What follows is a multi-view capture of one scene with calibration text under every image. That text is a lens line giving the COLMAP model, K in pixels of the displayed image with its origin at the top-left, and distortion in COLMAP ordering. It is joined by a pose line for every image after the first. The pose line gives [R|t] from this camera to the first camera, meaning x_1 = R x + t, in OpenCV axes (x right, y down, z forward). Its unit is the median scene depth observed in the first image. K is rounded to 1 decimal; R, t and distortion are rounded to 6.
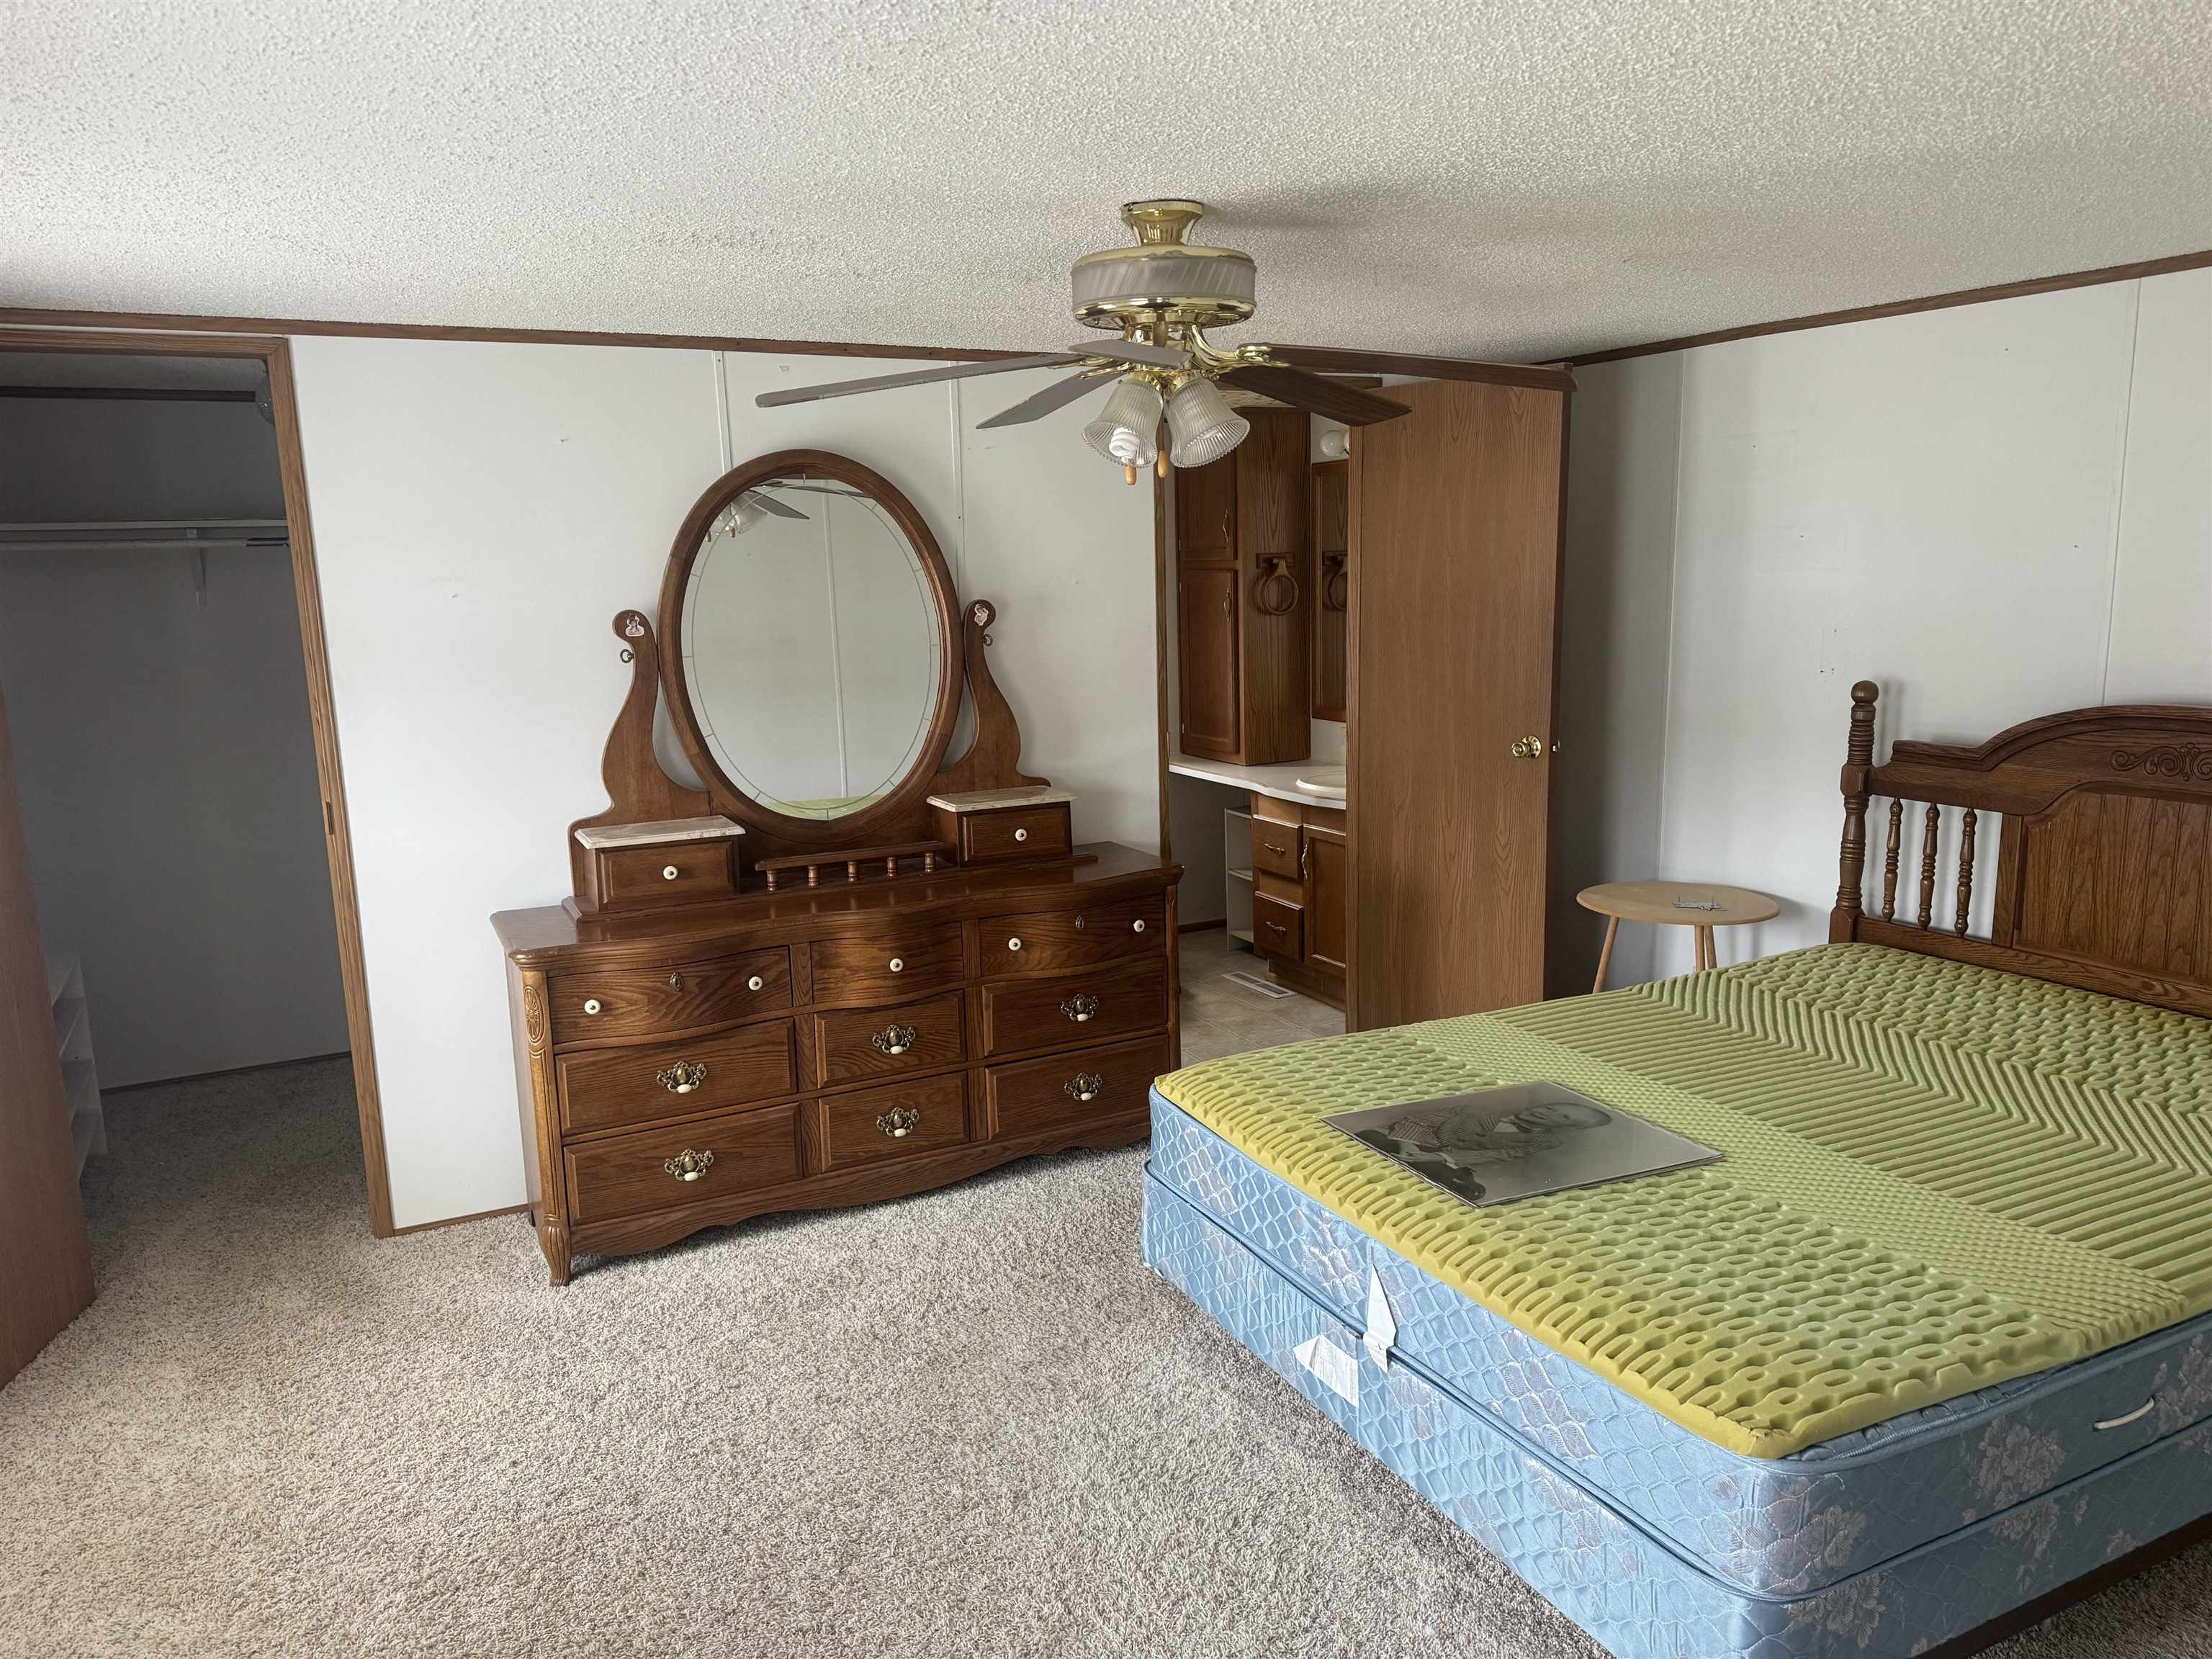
lens RADIAL K [[1545.5, 0, 1106.4], [0, 1545.5, 831.3], [0, 0, 1]] dist [0.011039, -0.019602]
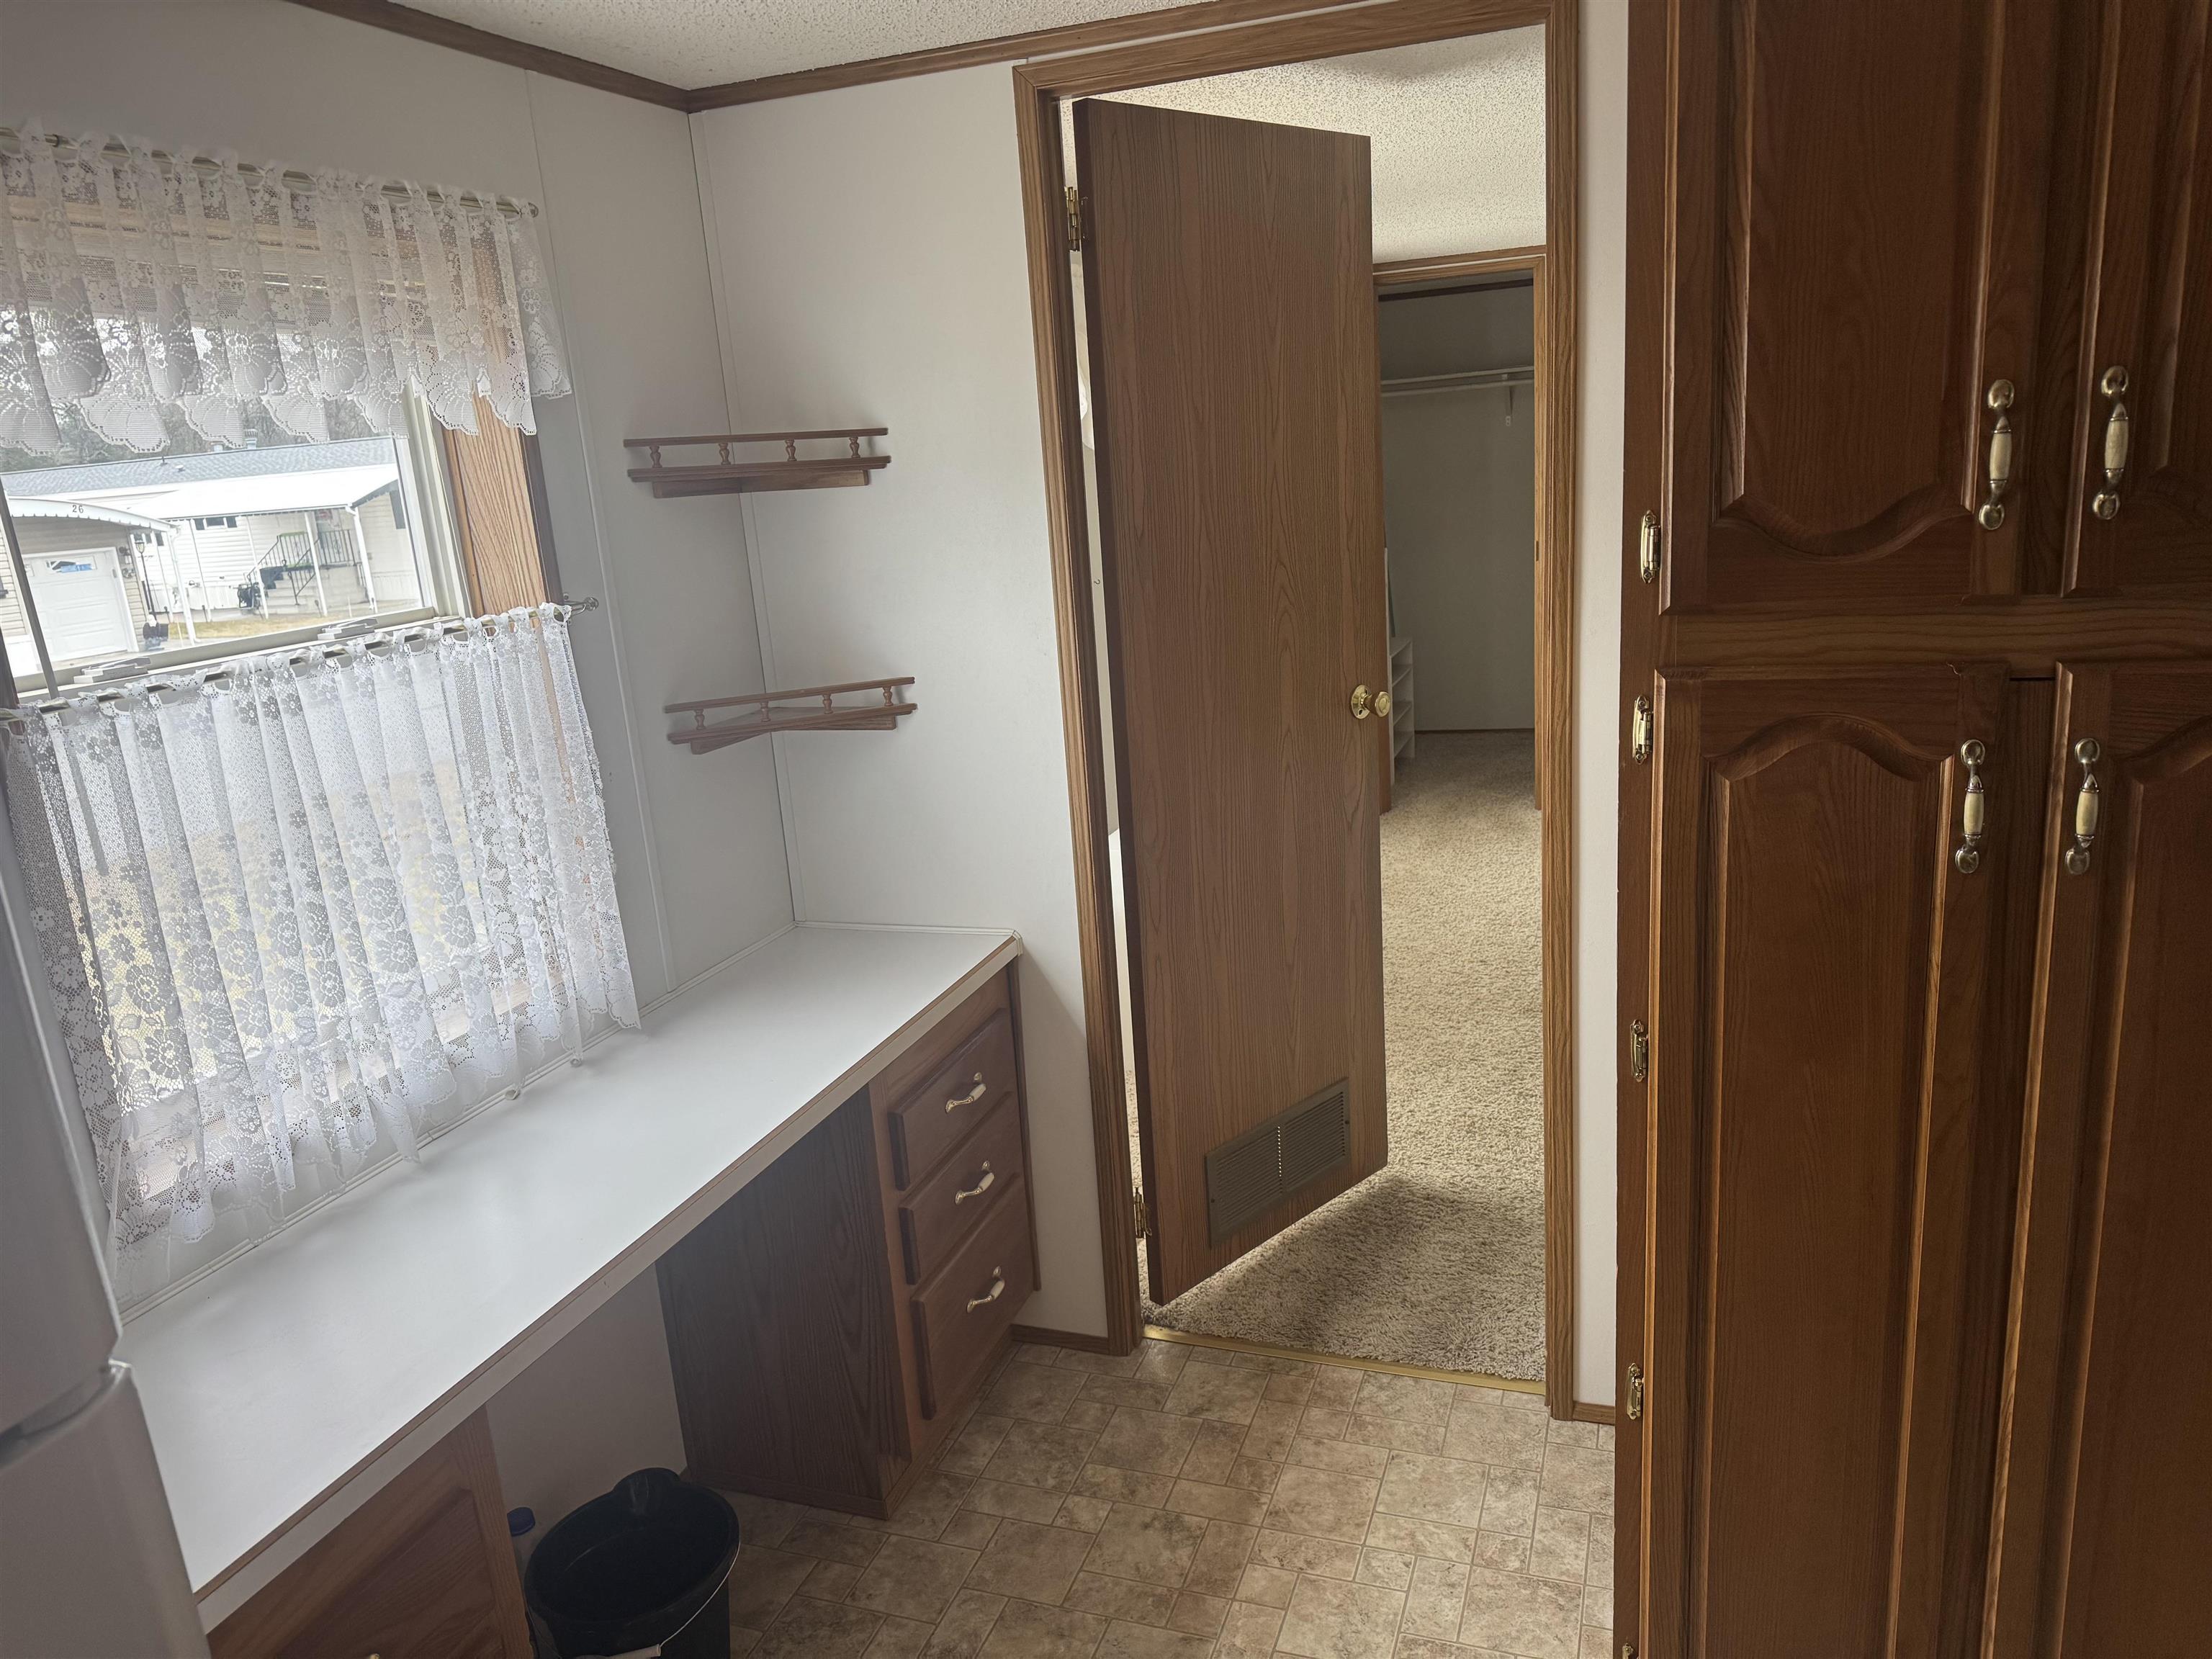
lens RADIAL K [[1545.5, 0, 1106.6], [0, 1545.5, 832.3], [0, 0, 1]] dist [0.011039, -0.019602]
pose [[0.677698, 0.147213, -0.720454, 0.365442], [-0.065485, 0.987945, 0.140272, 0.074359], [0.732419, -0.047884, 0.679169, -0.408887]]
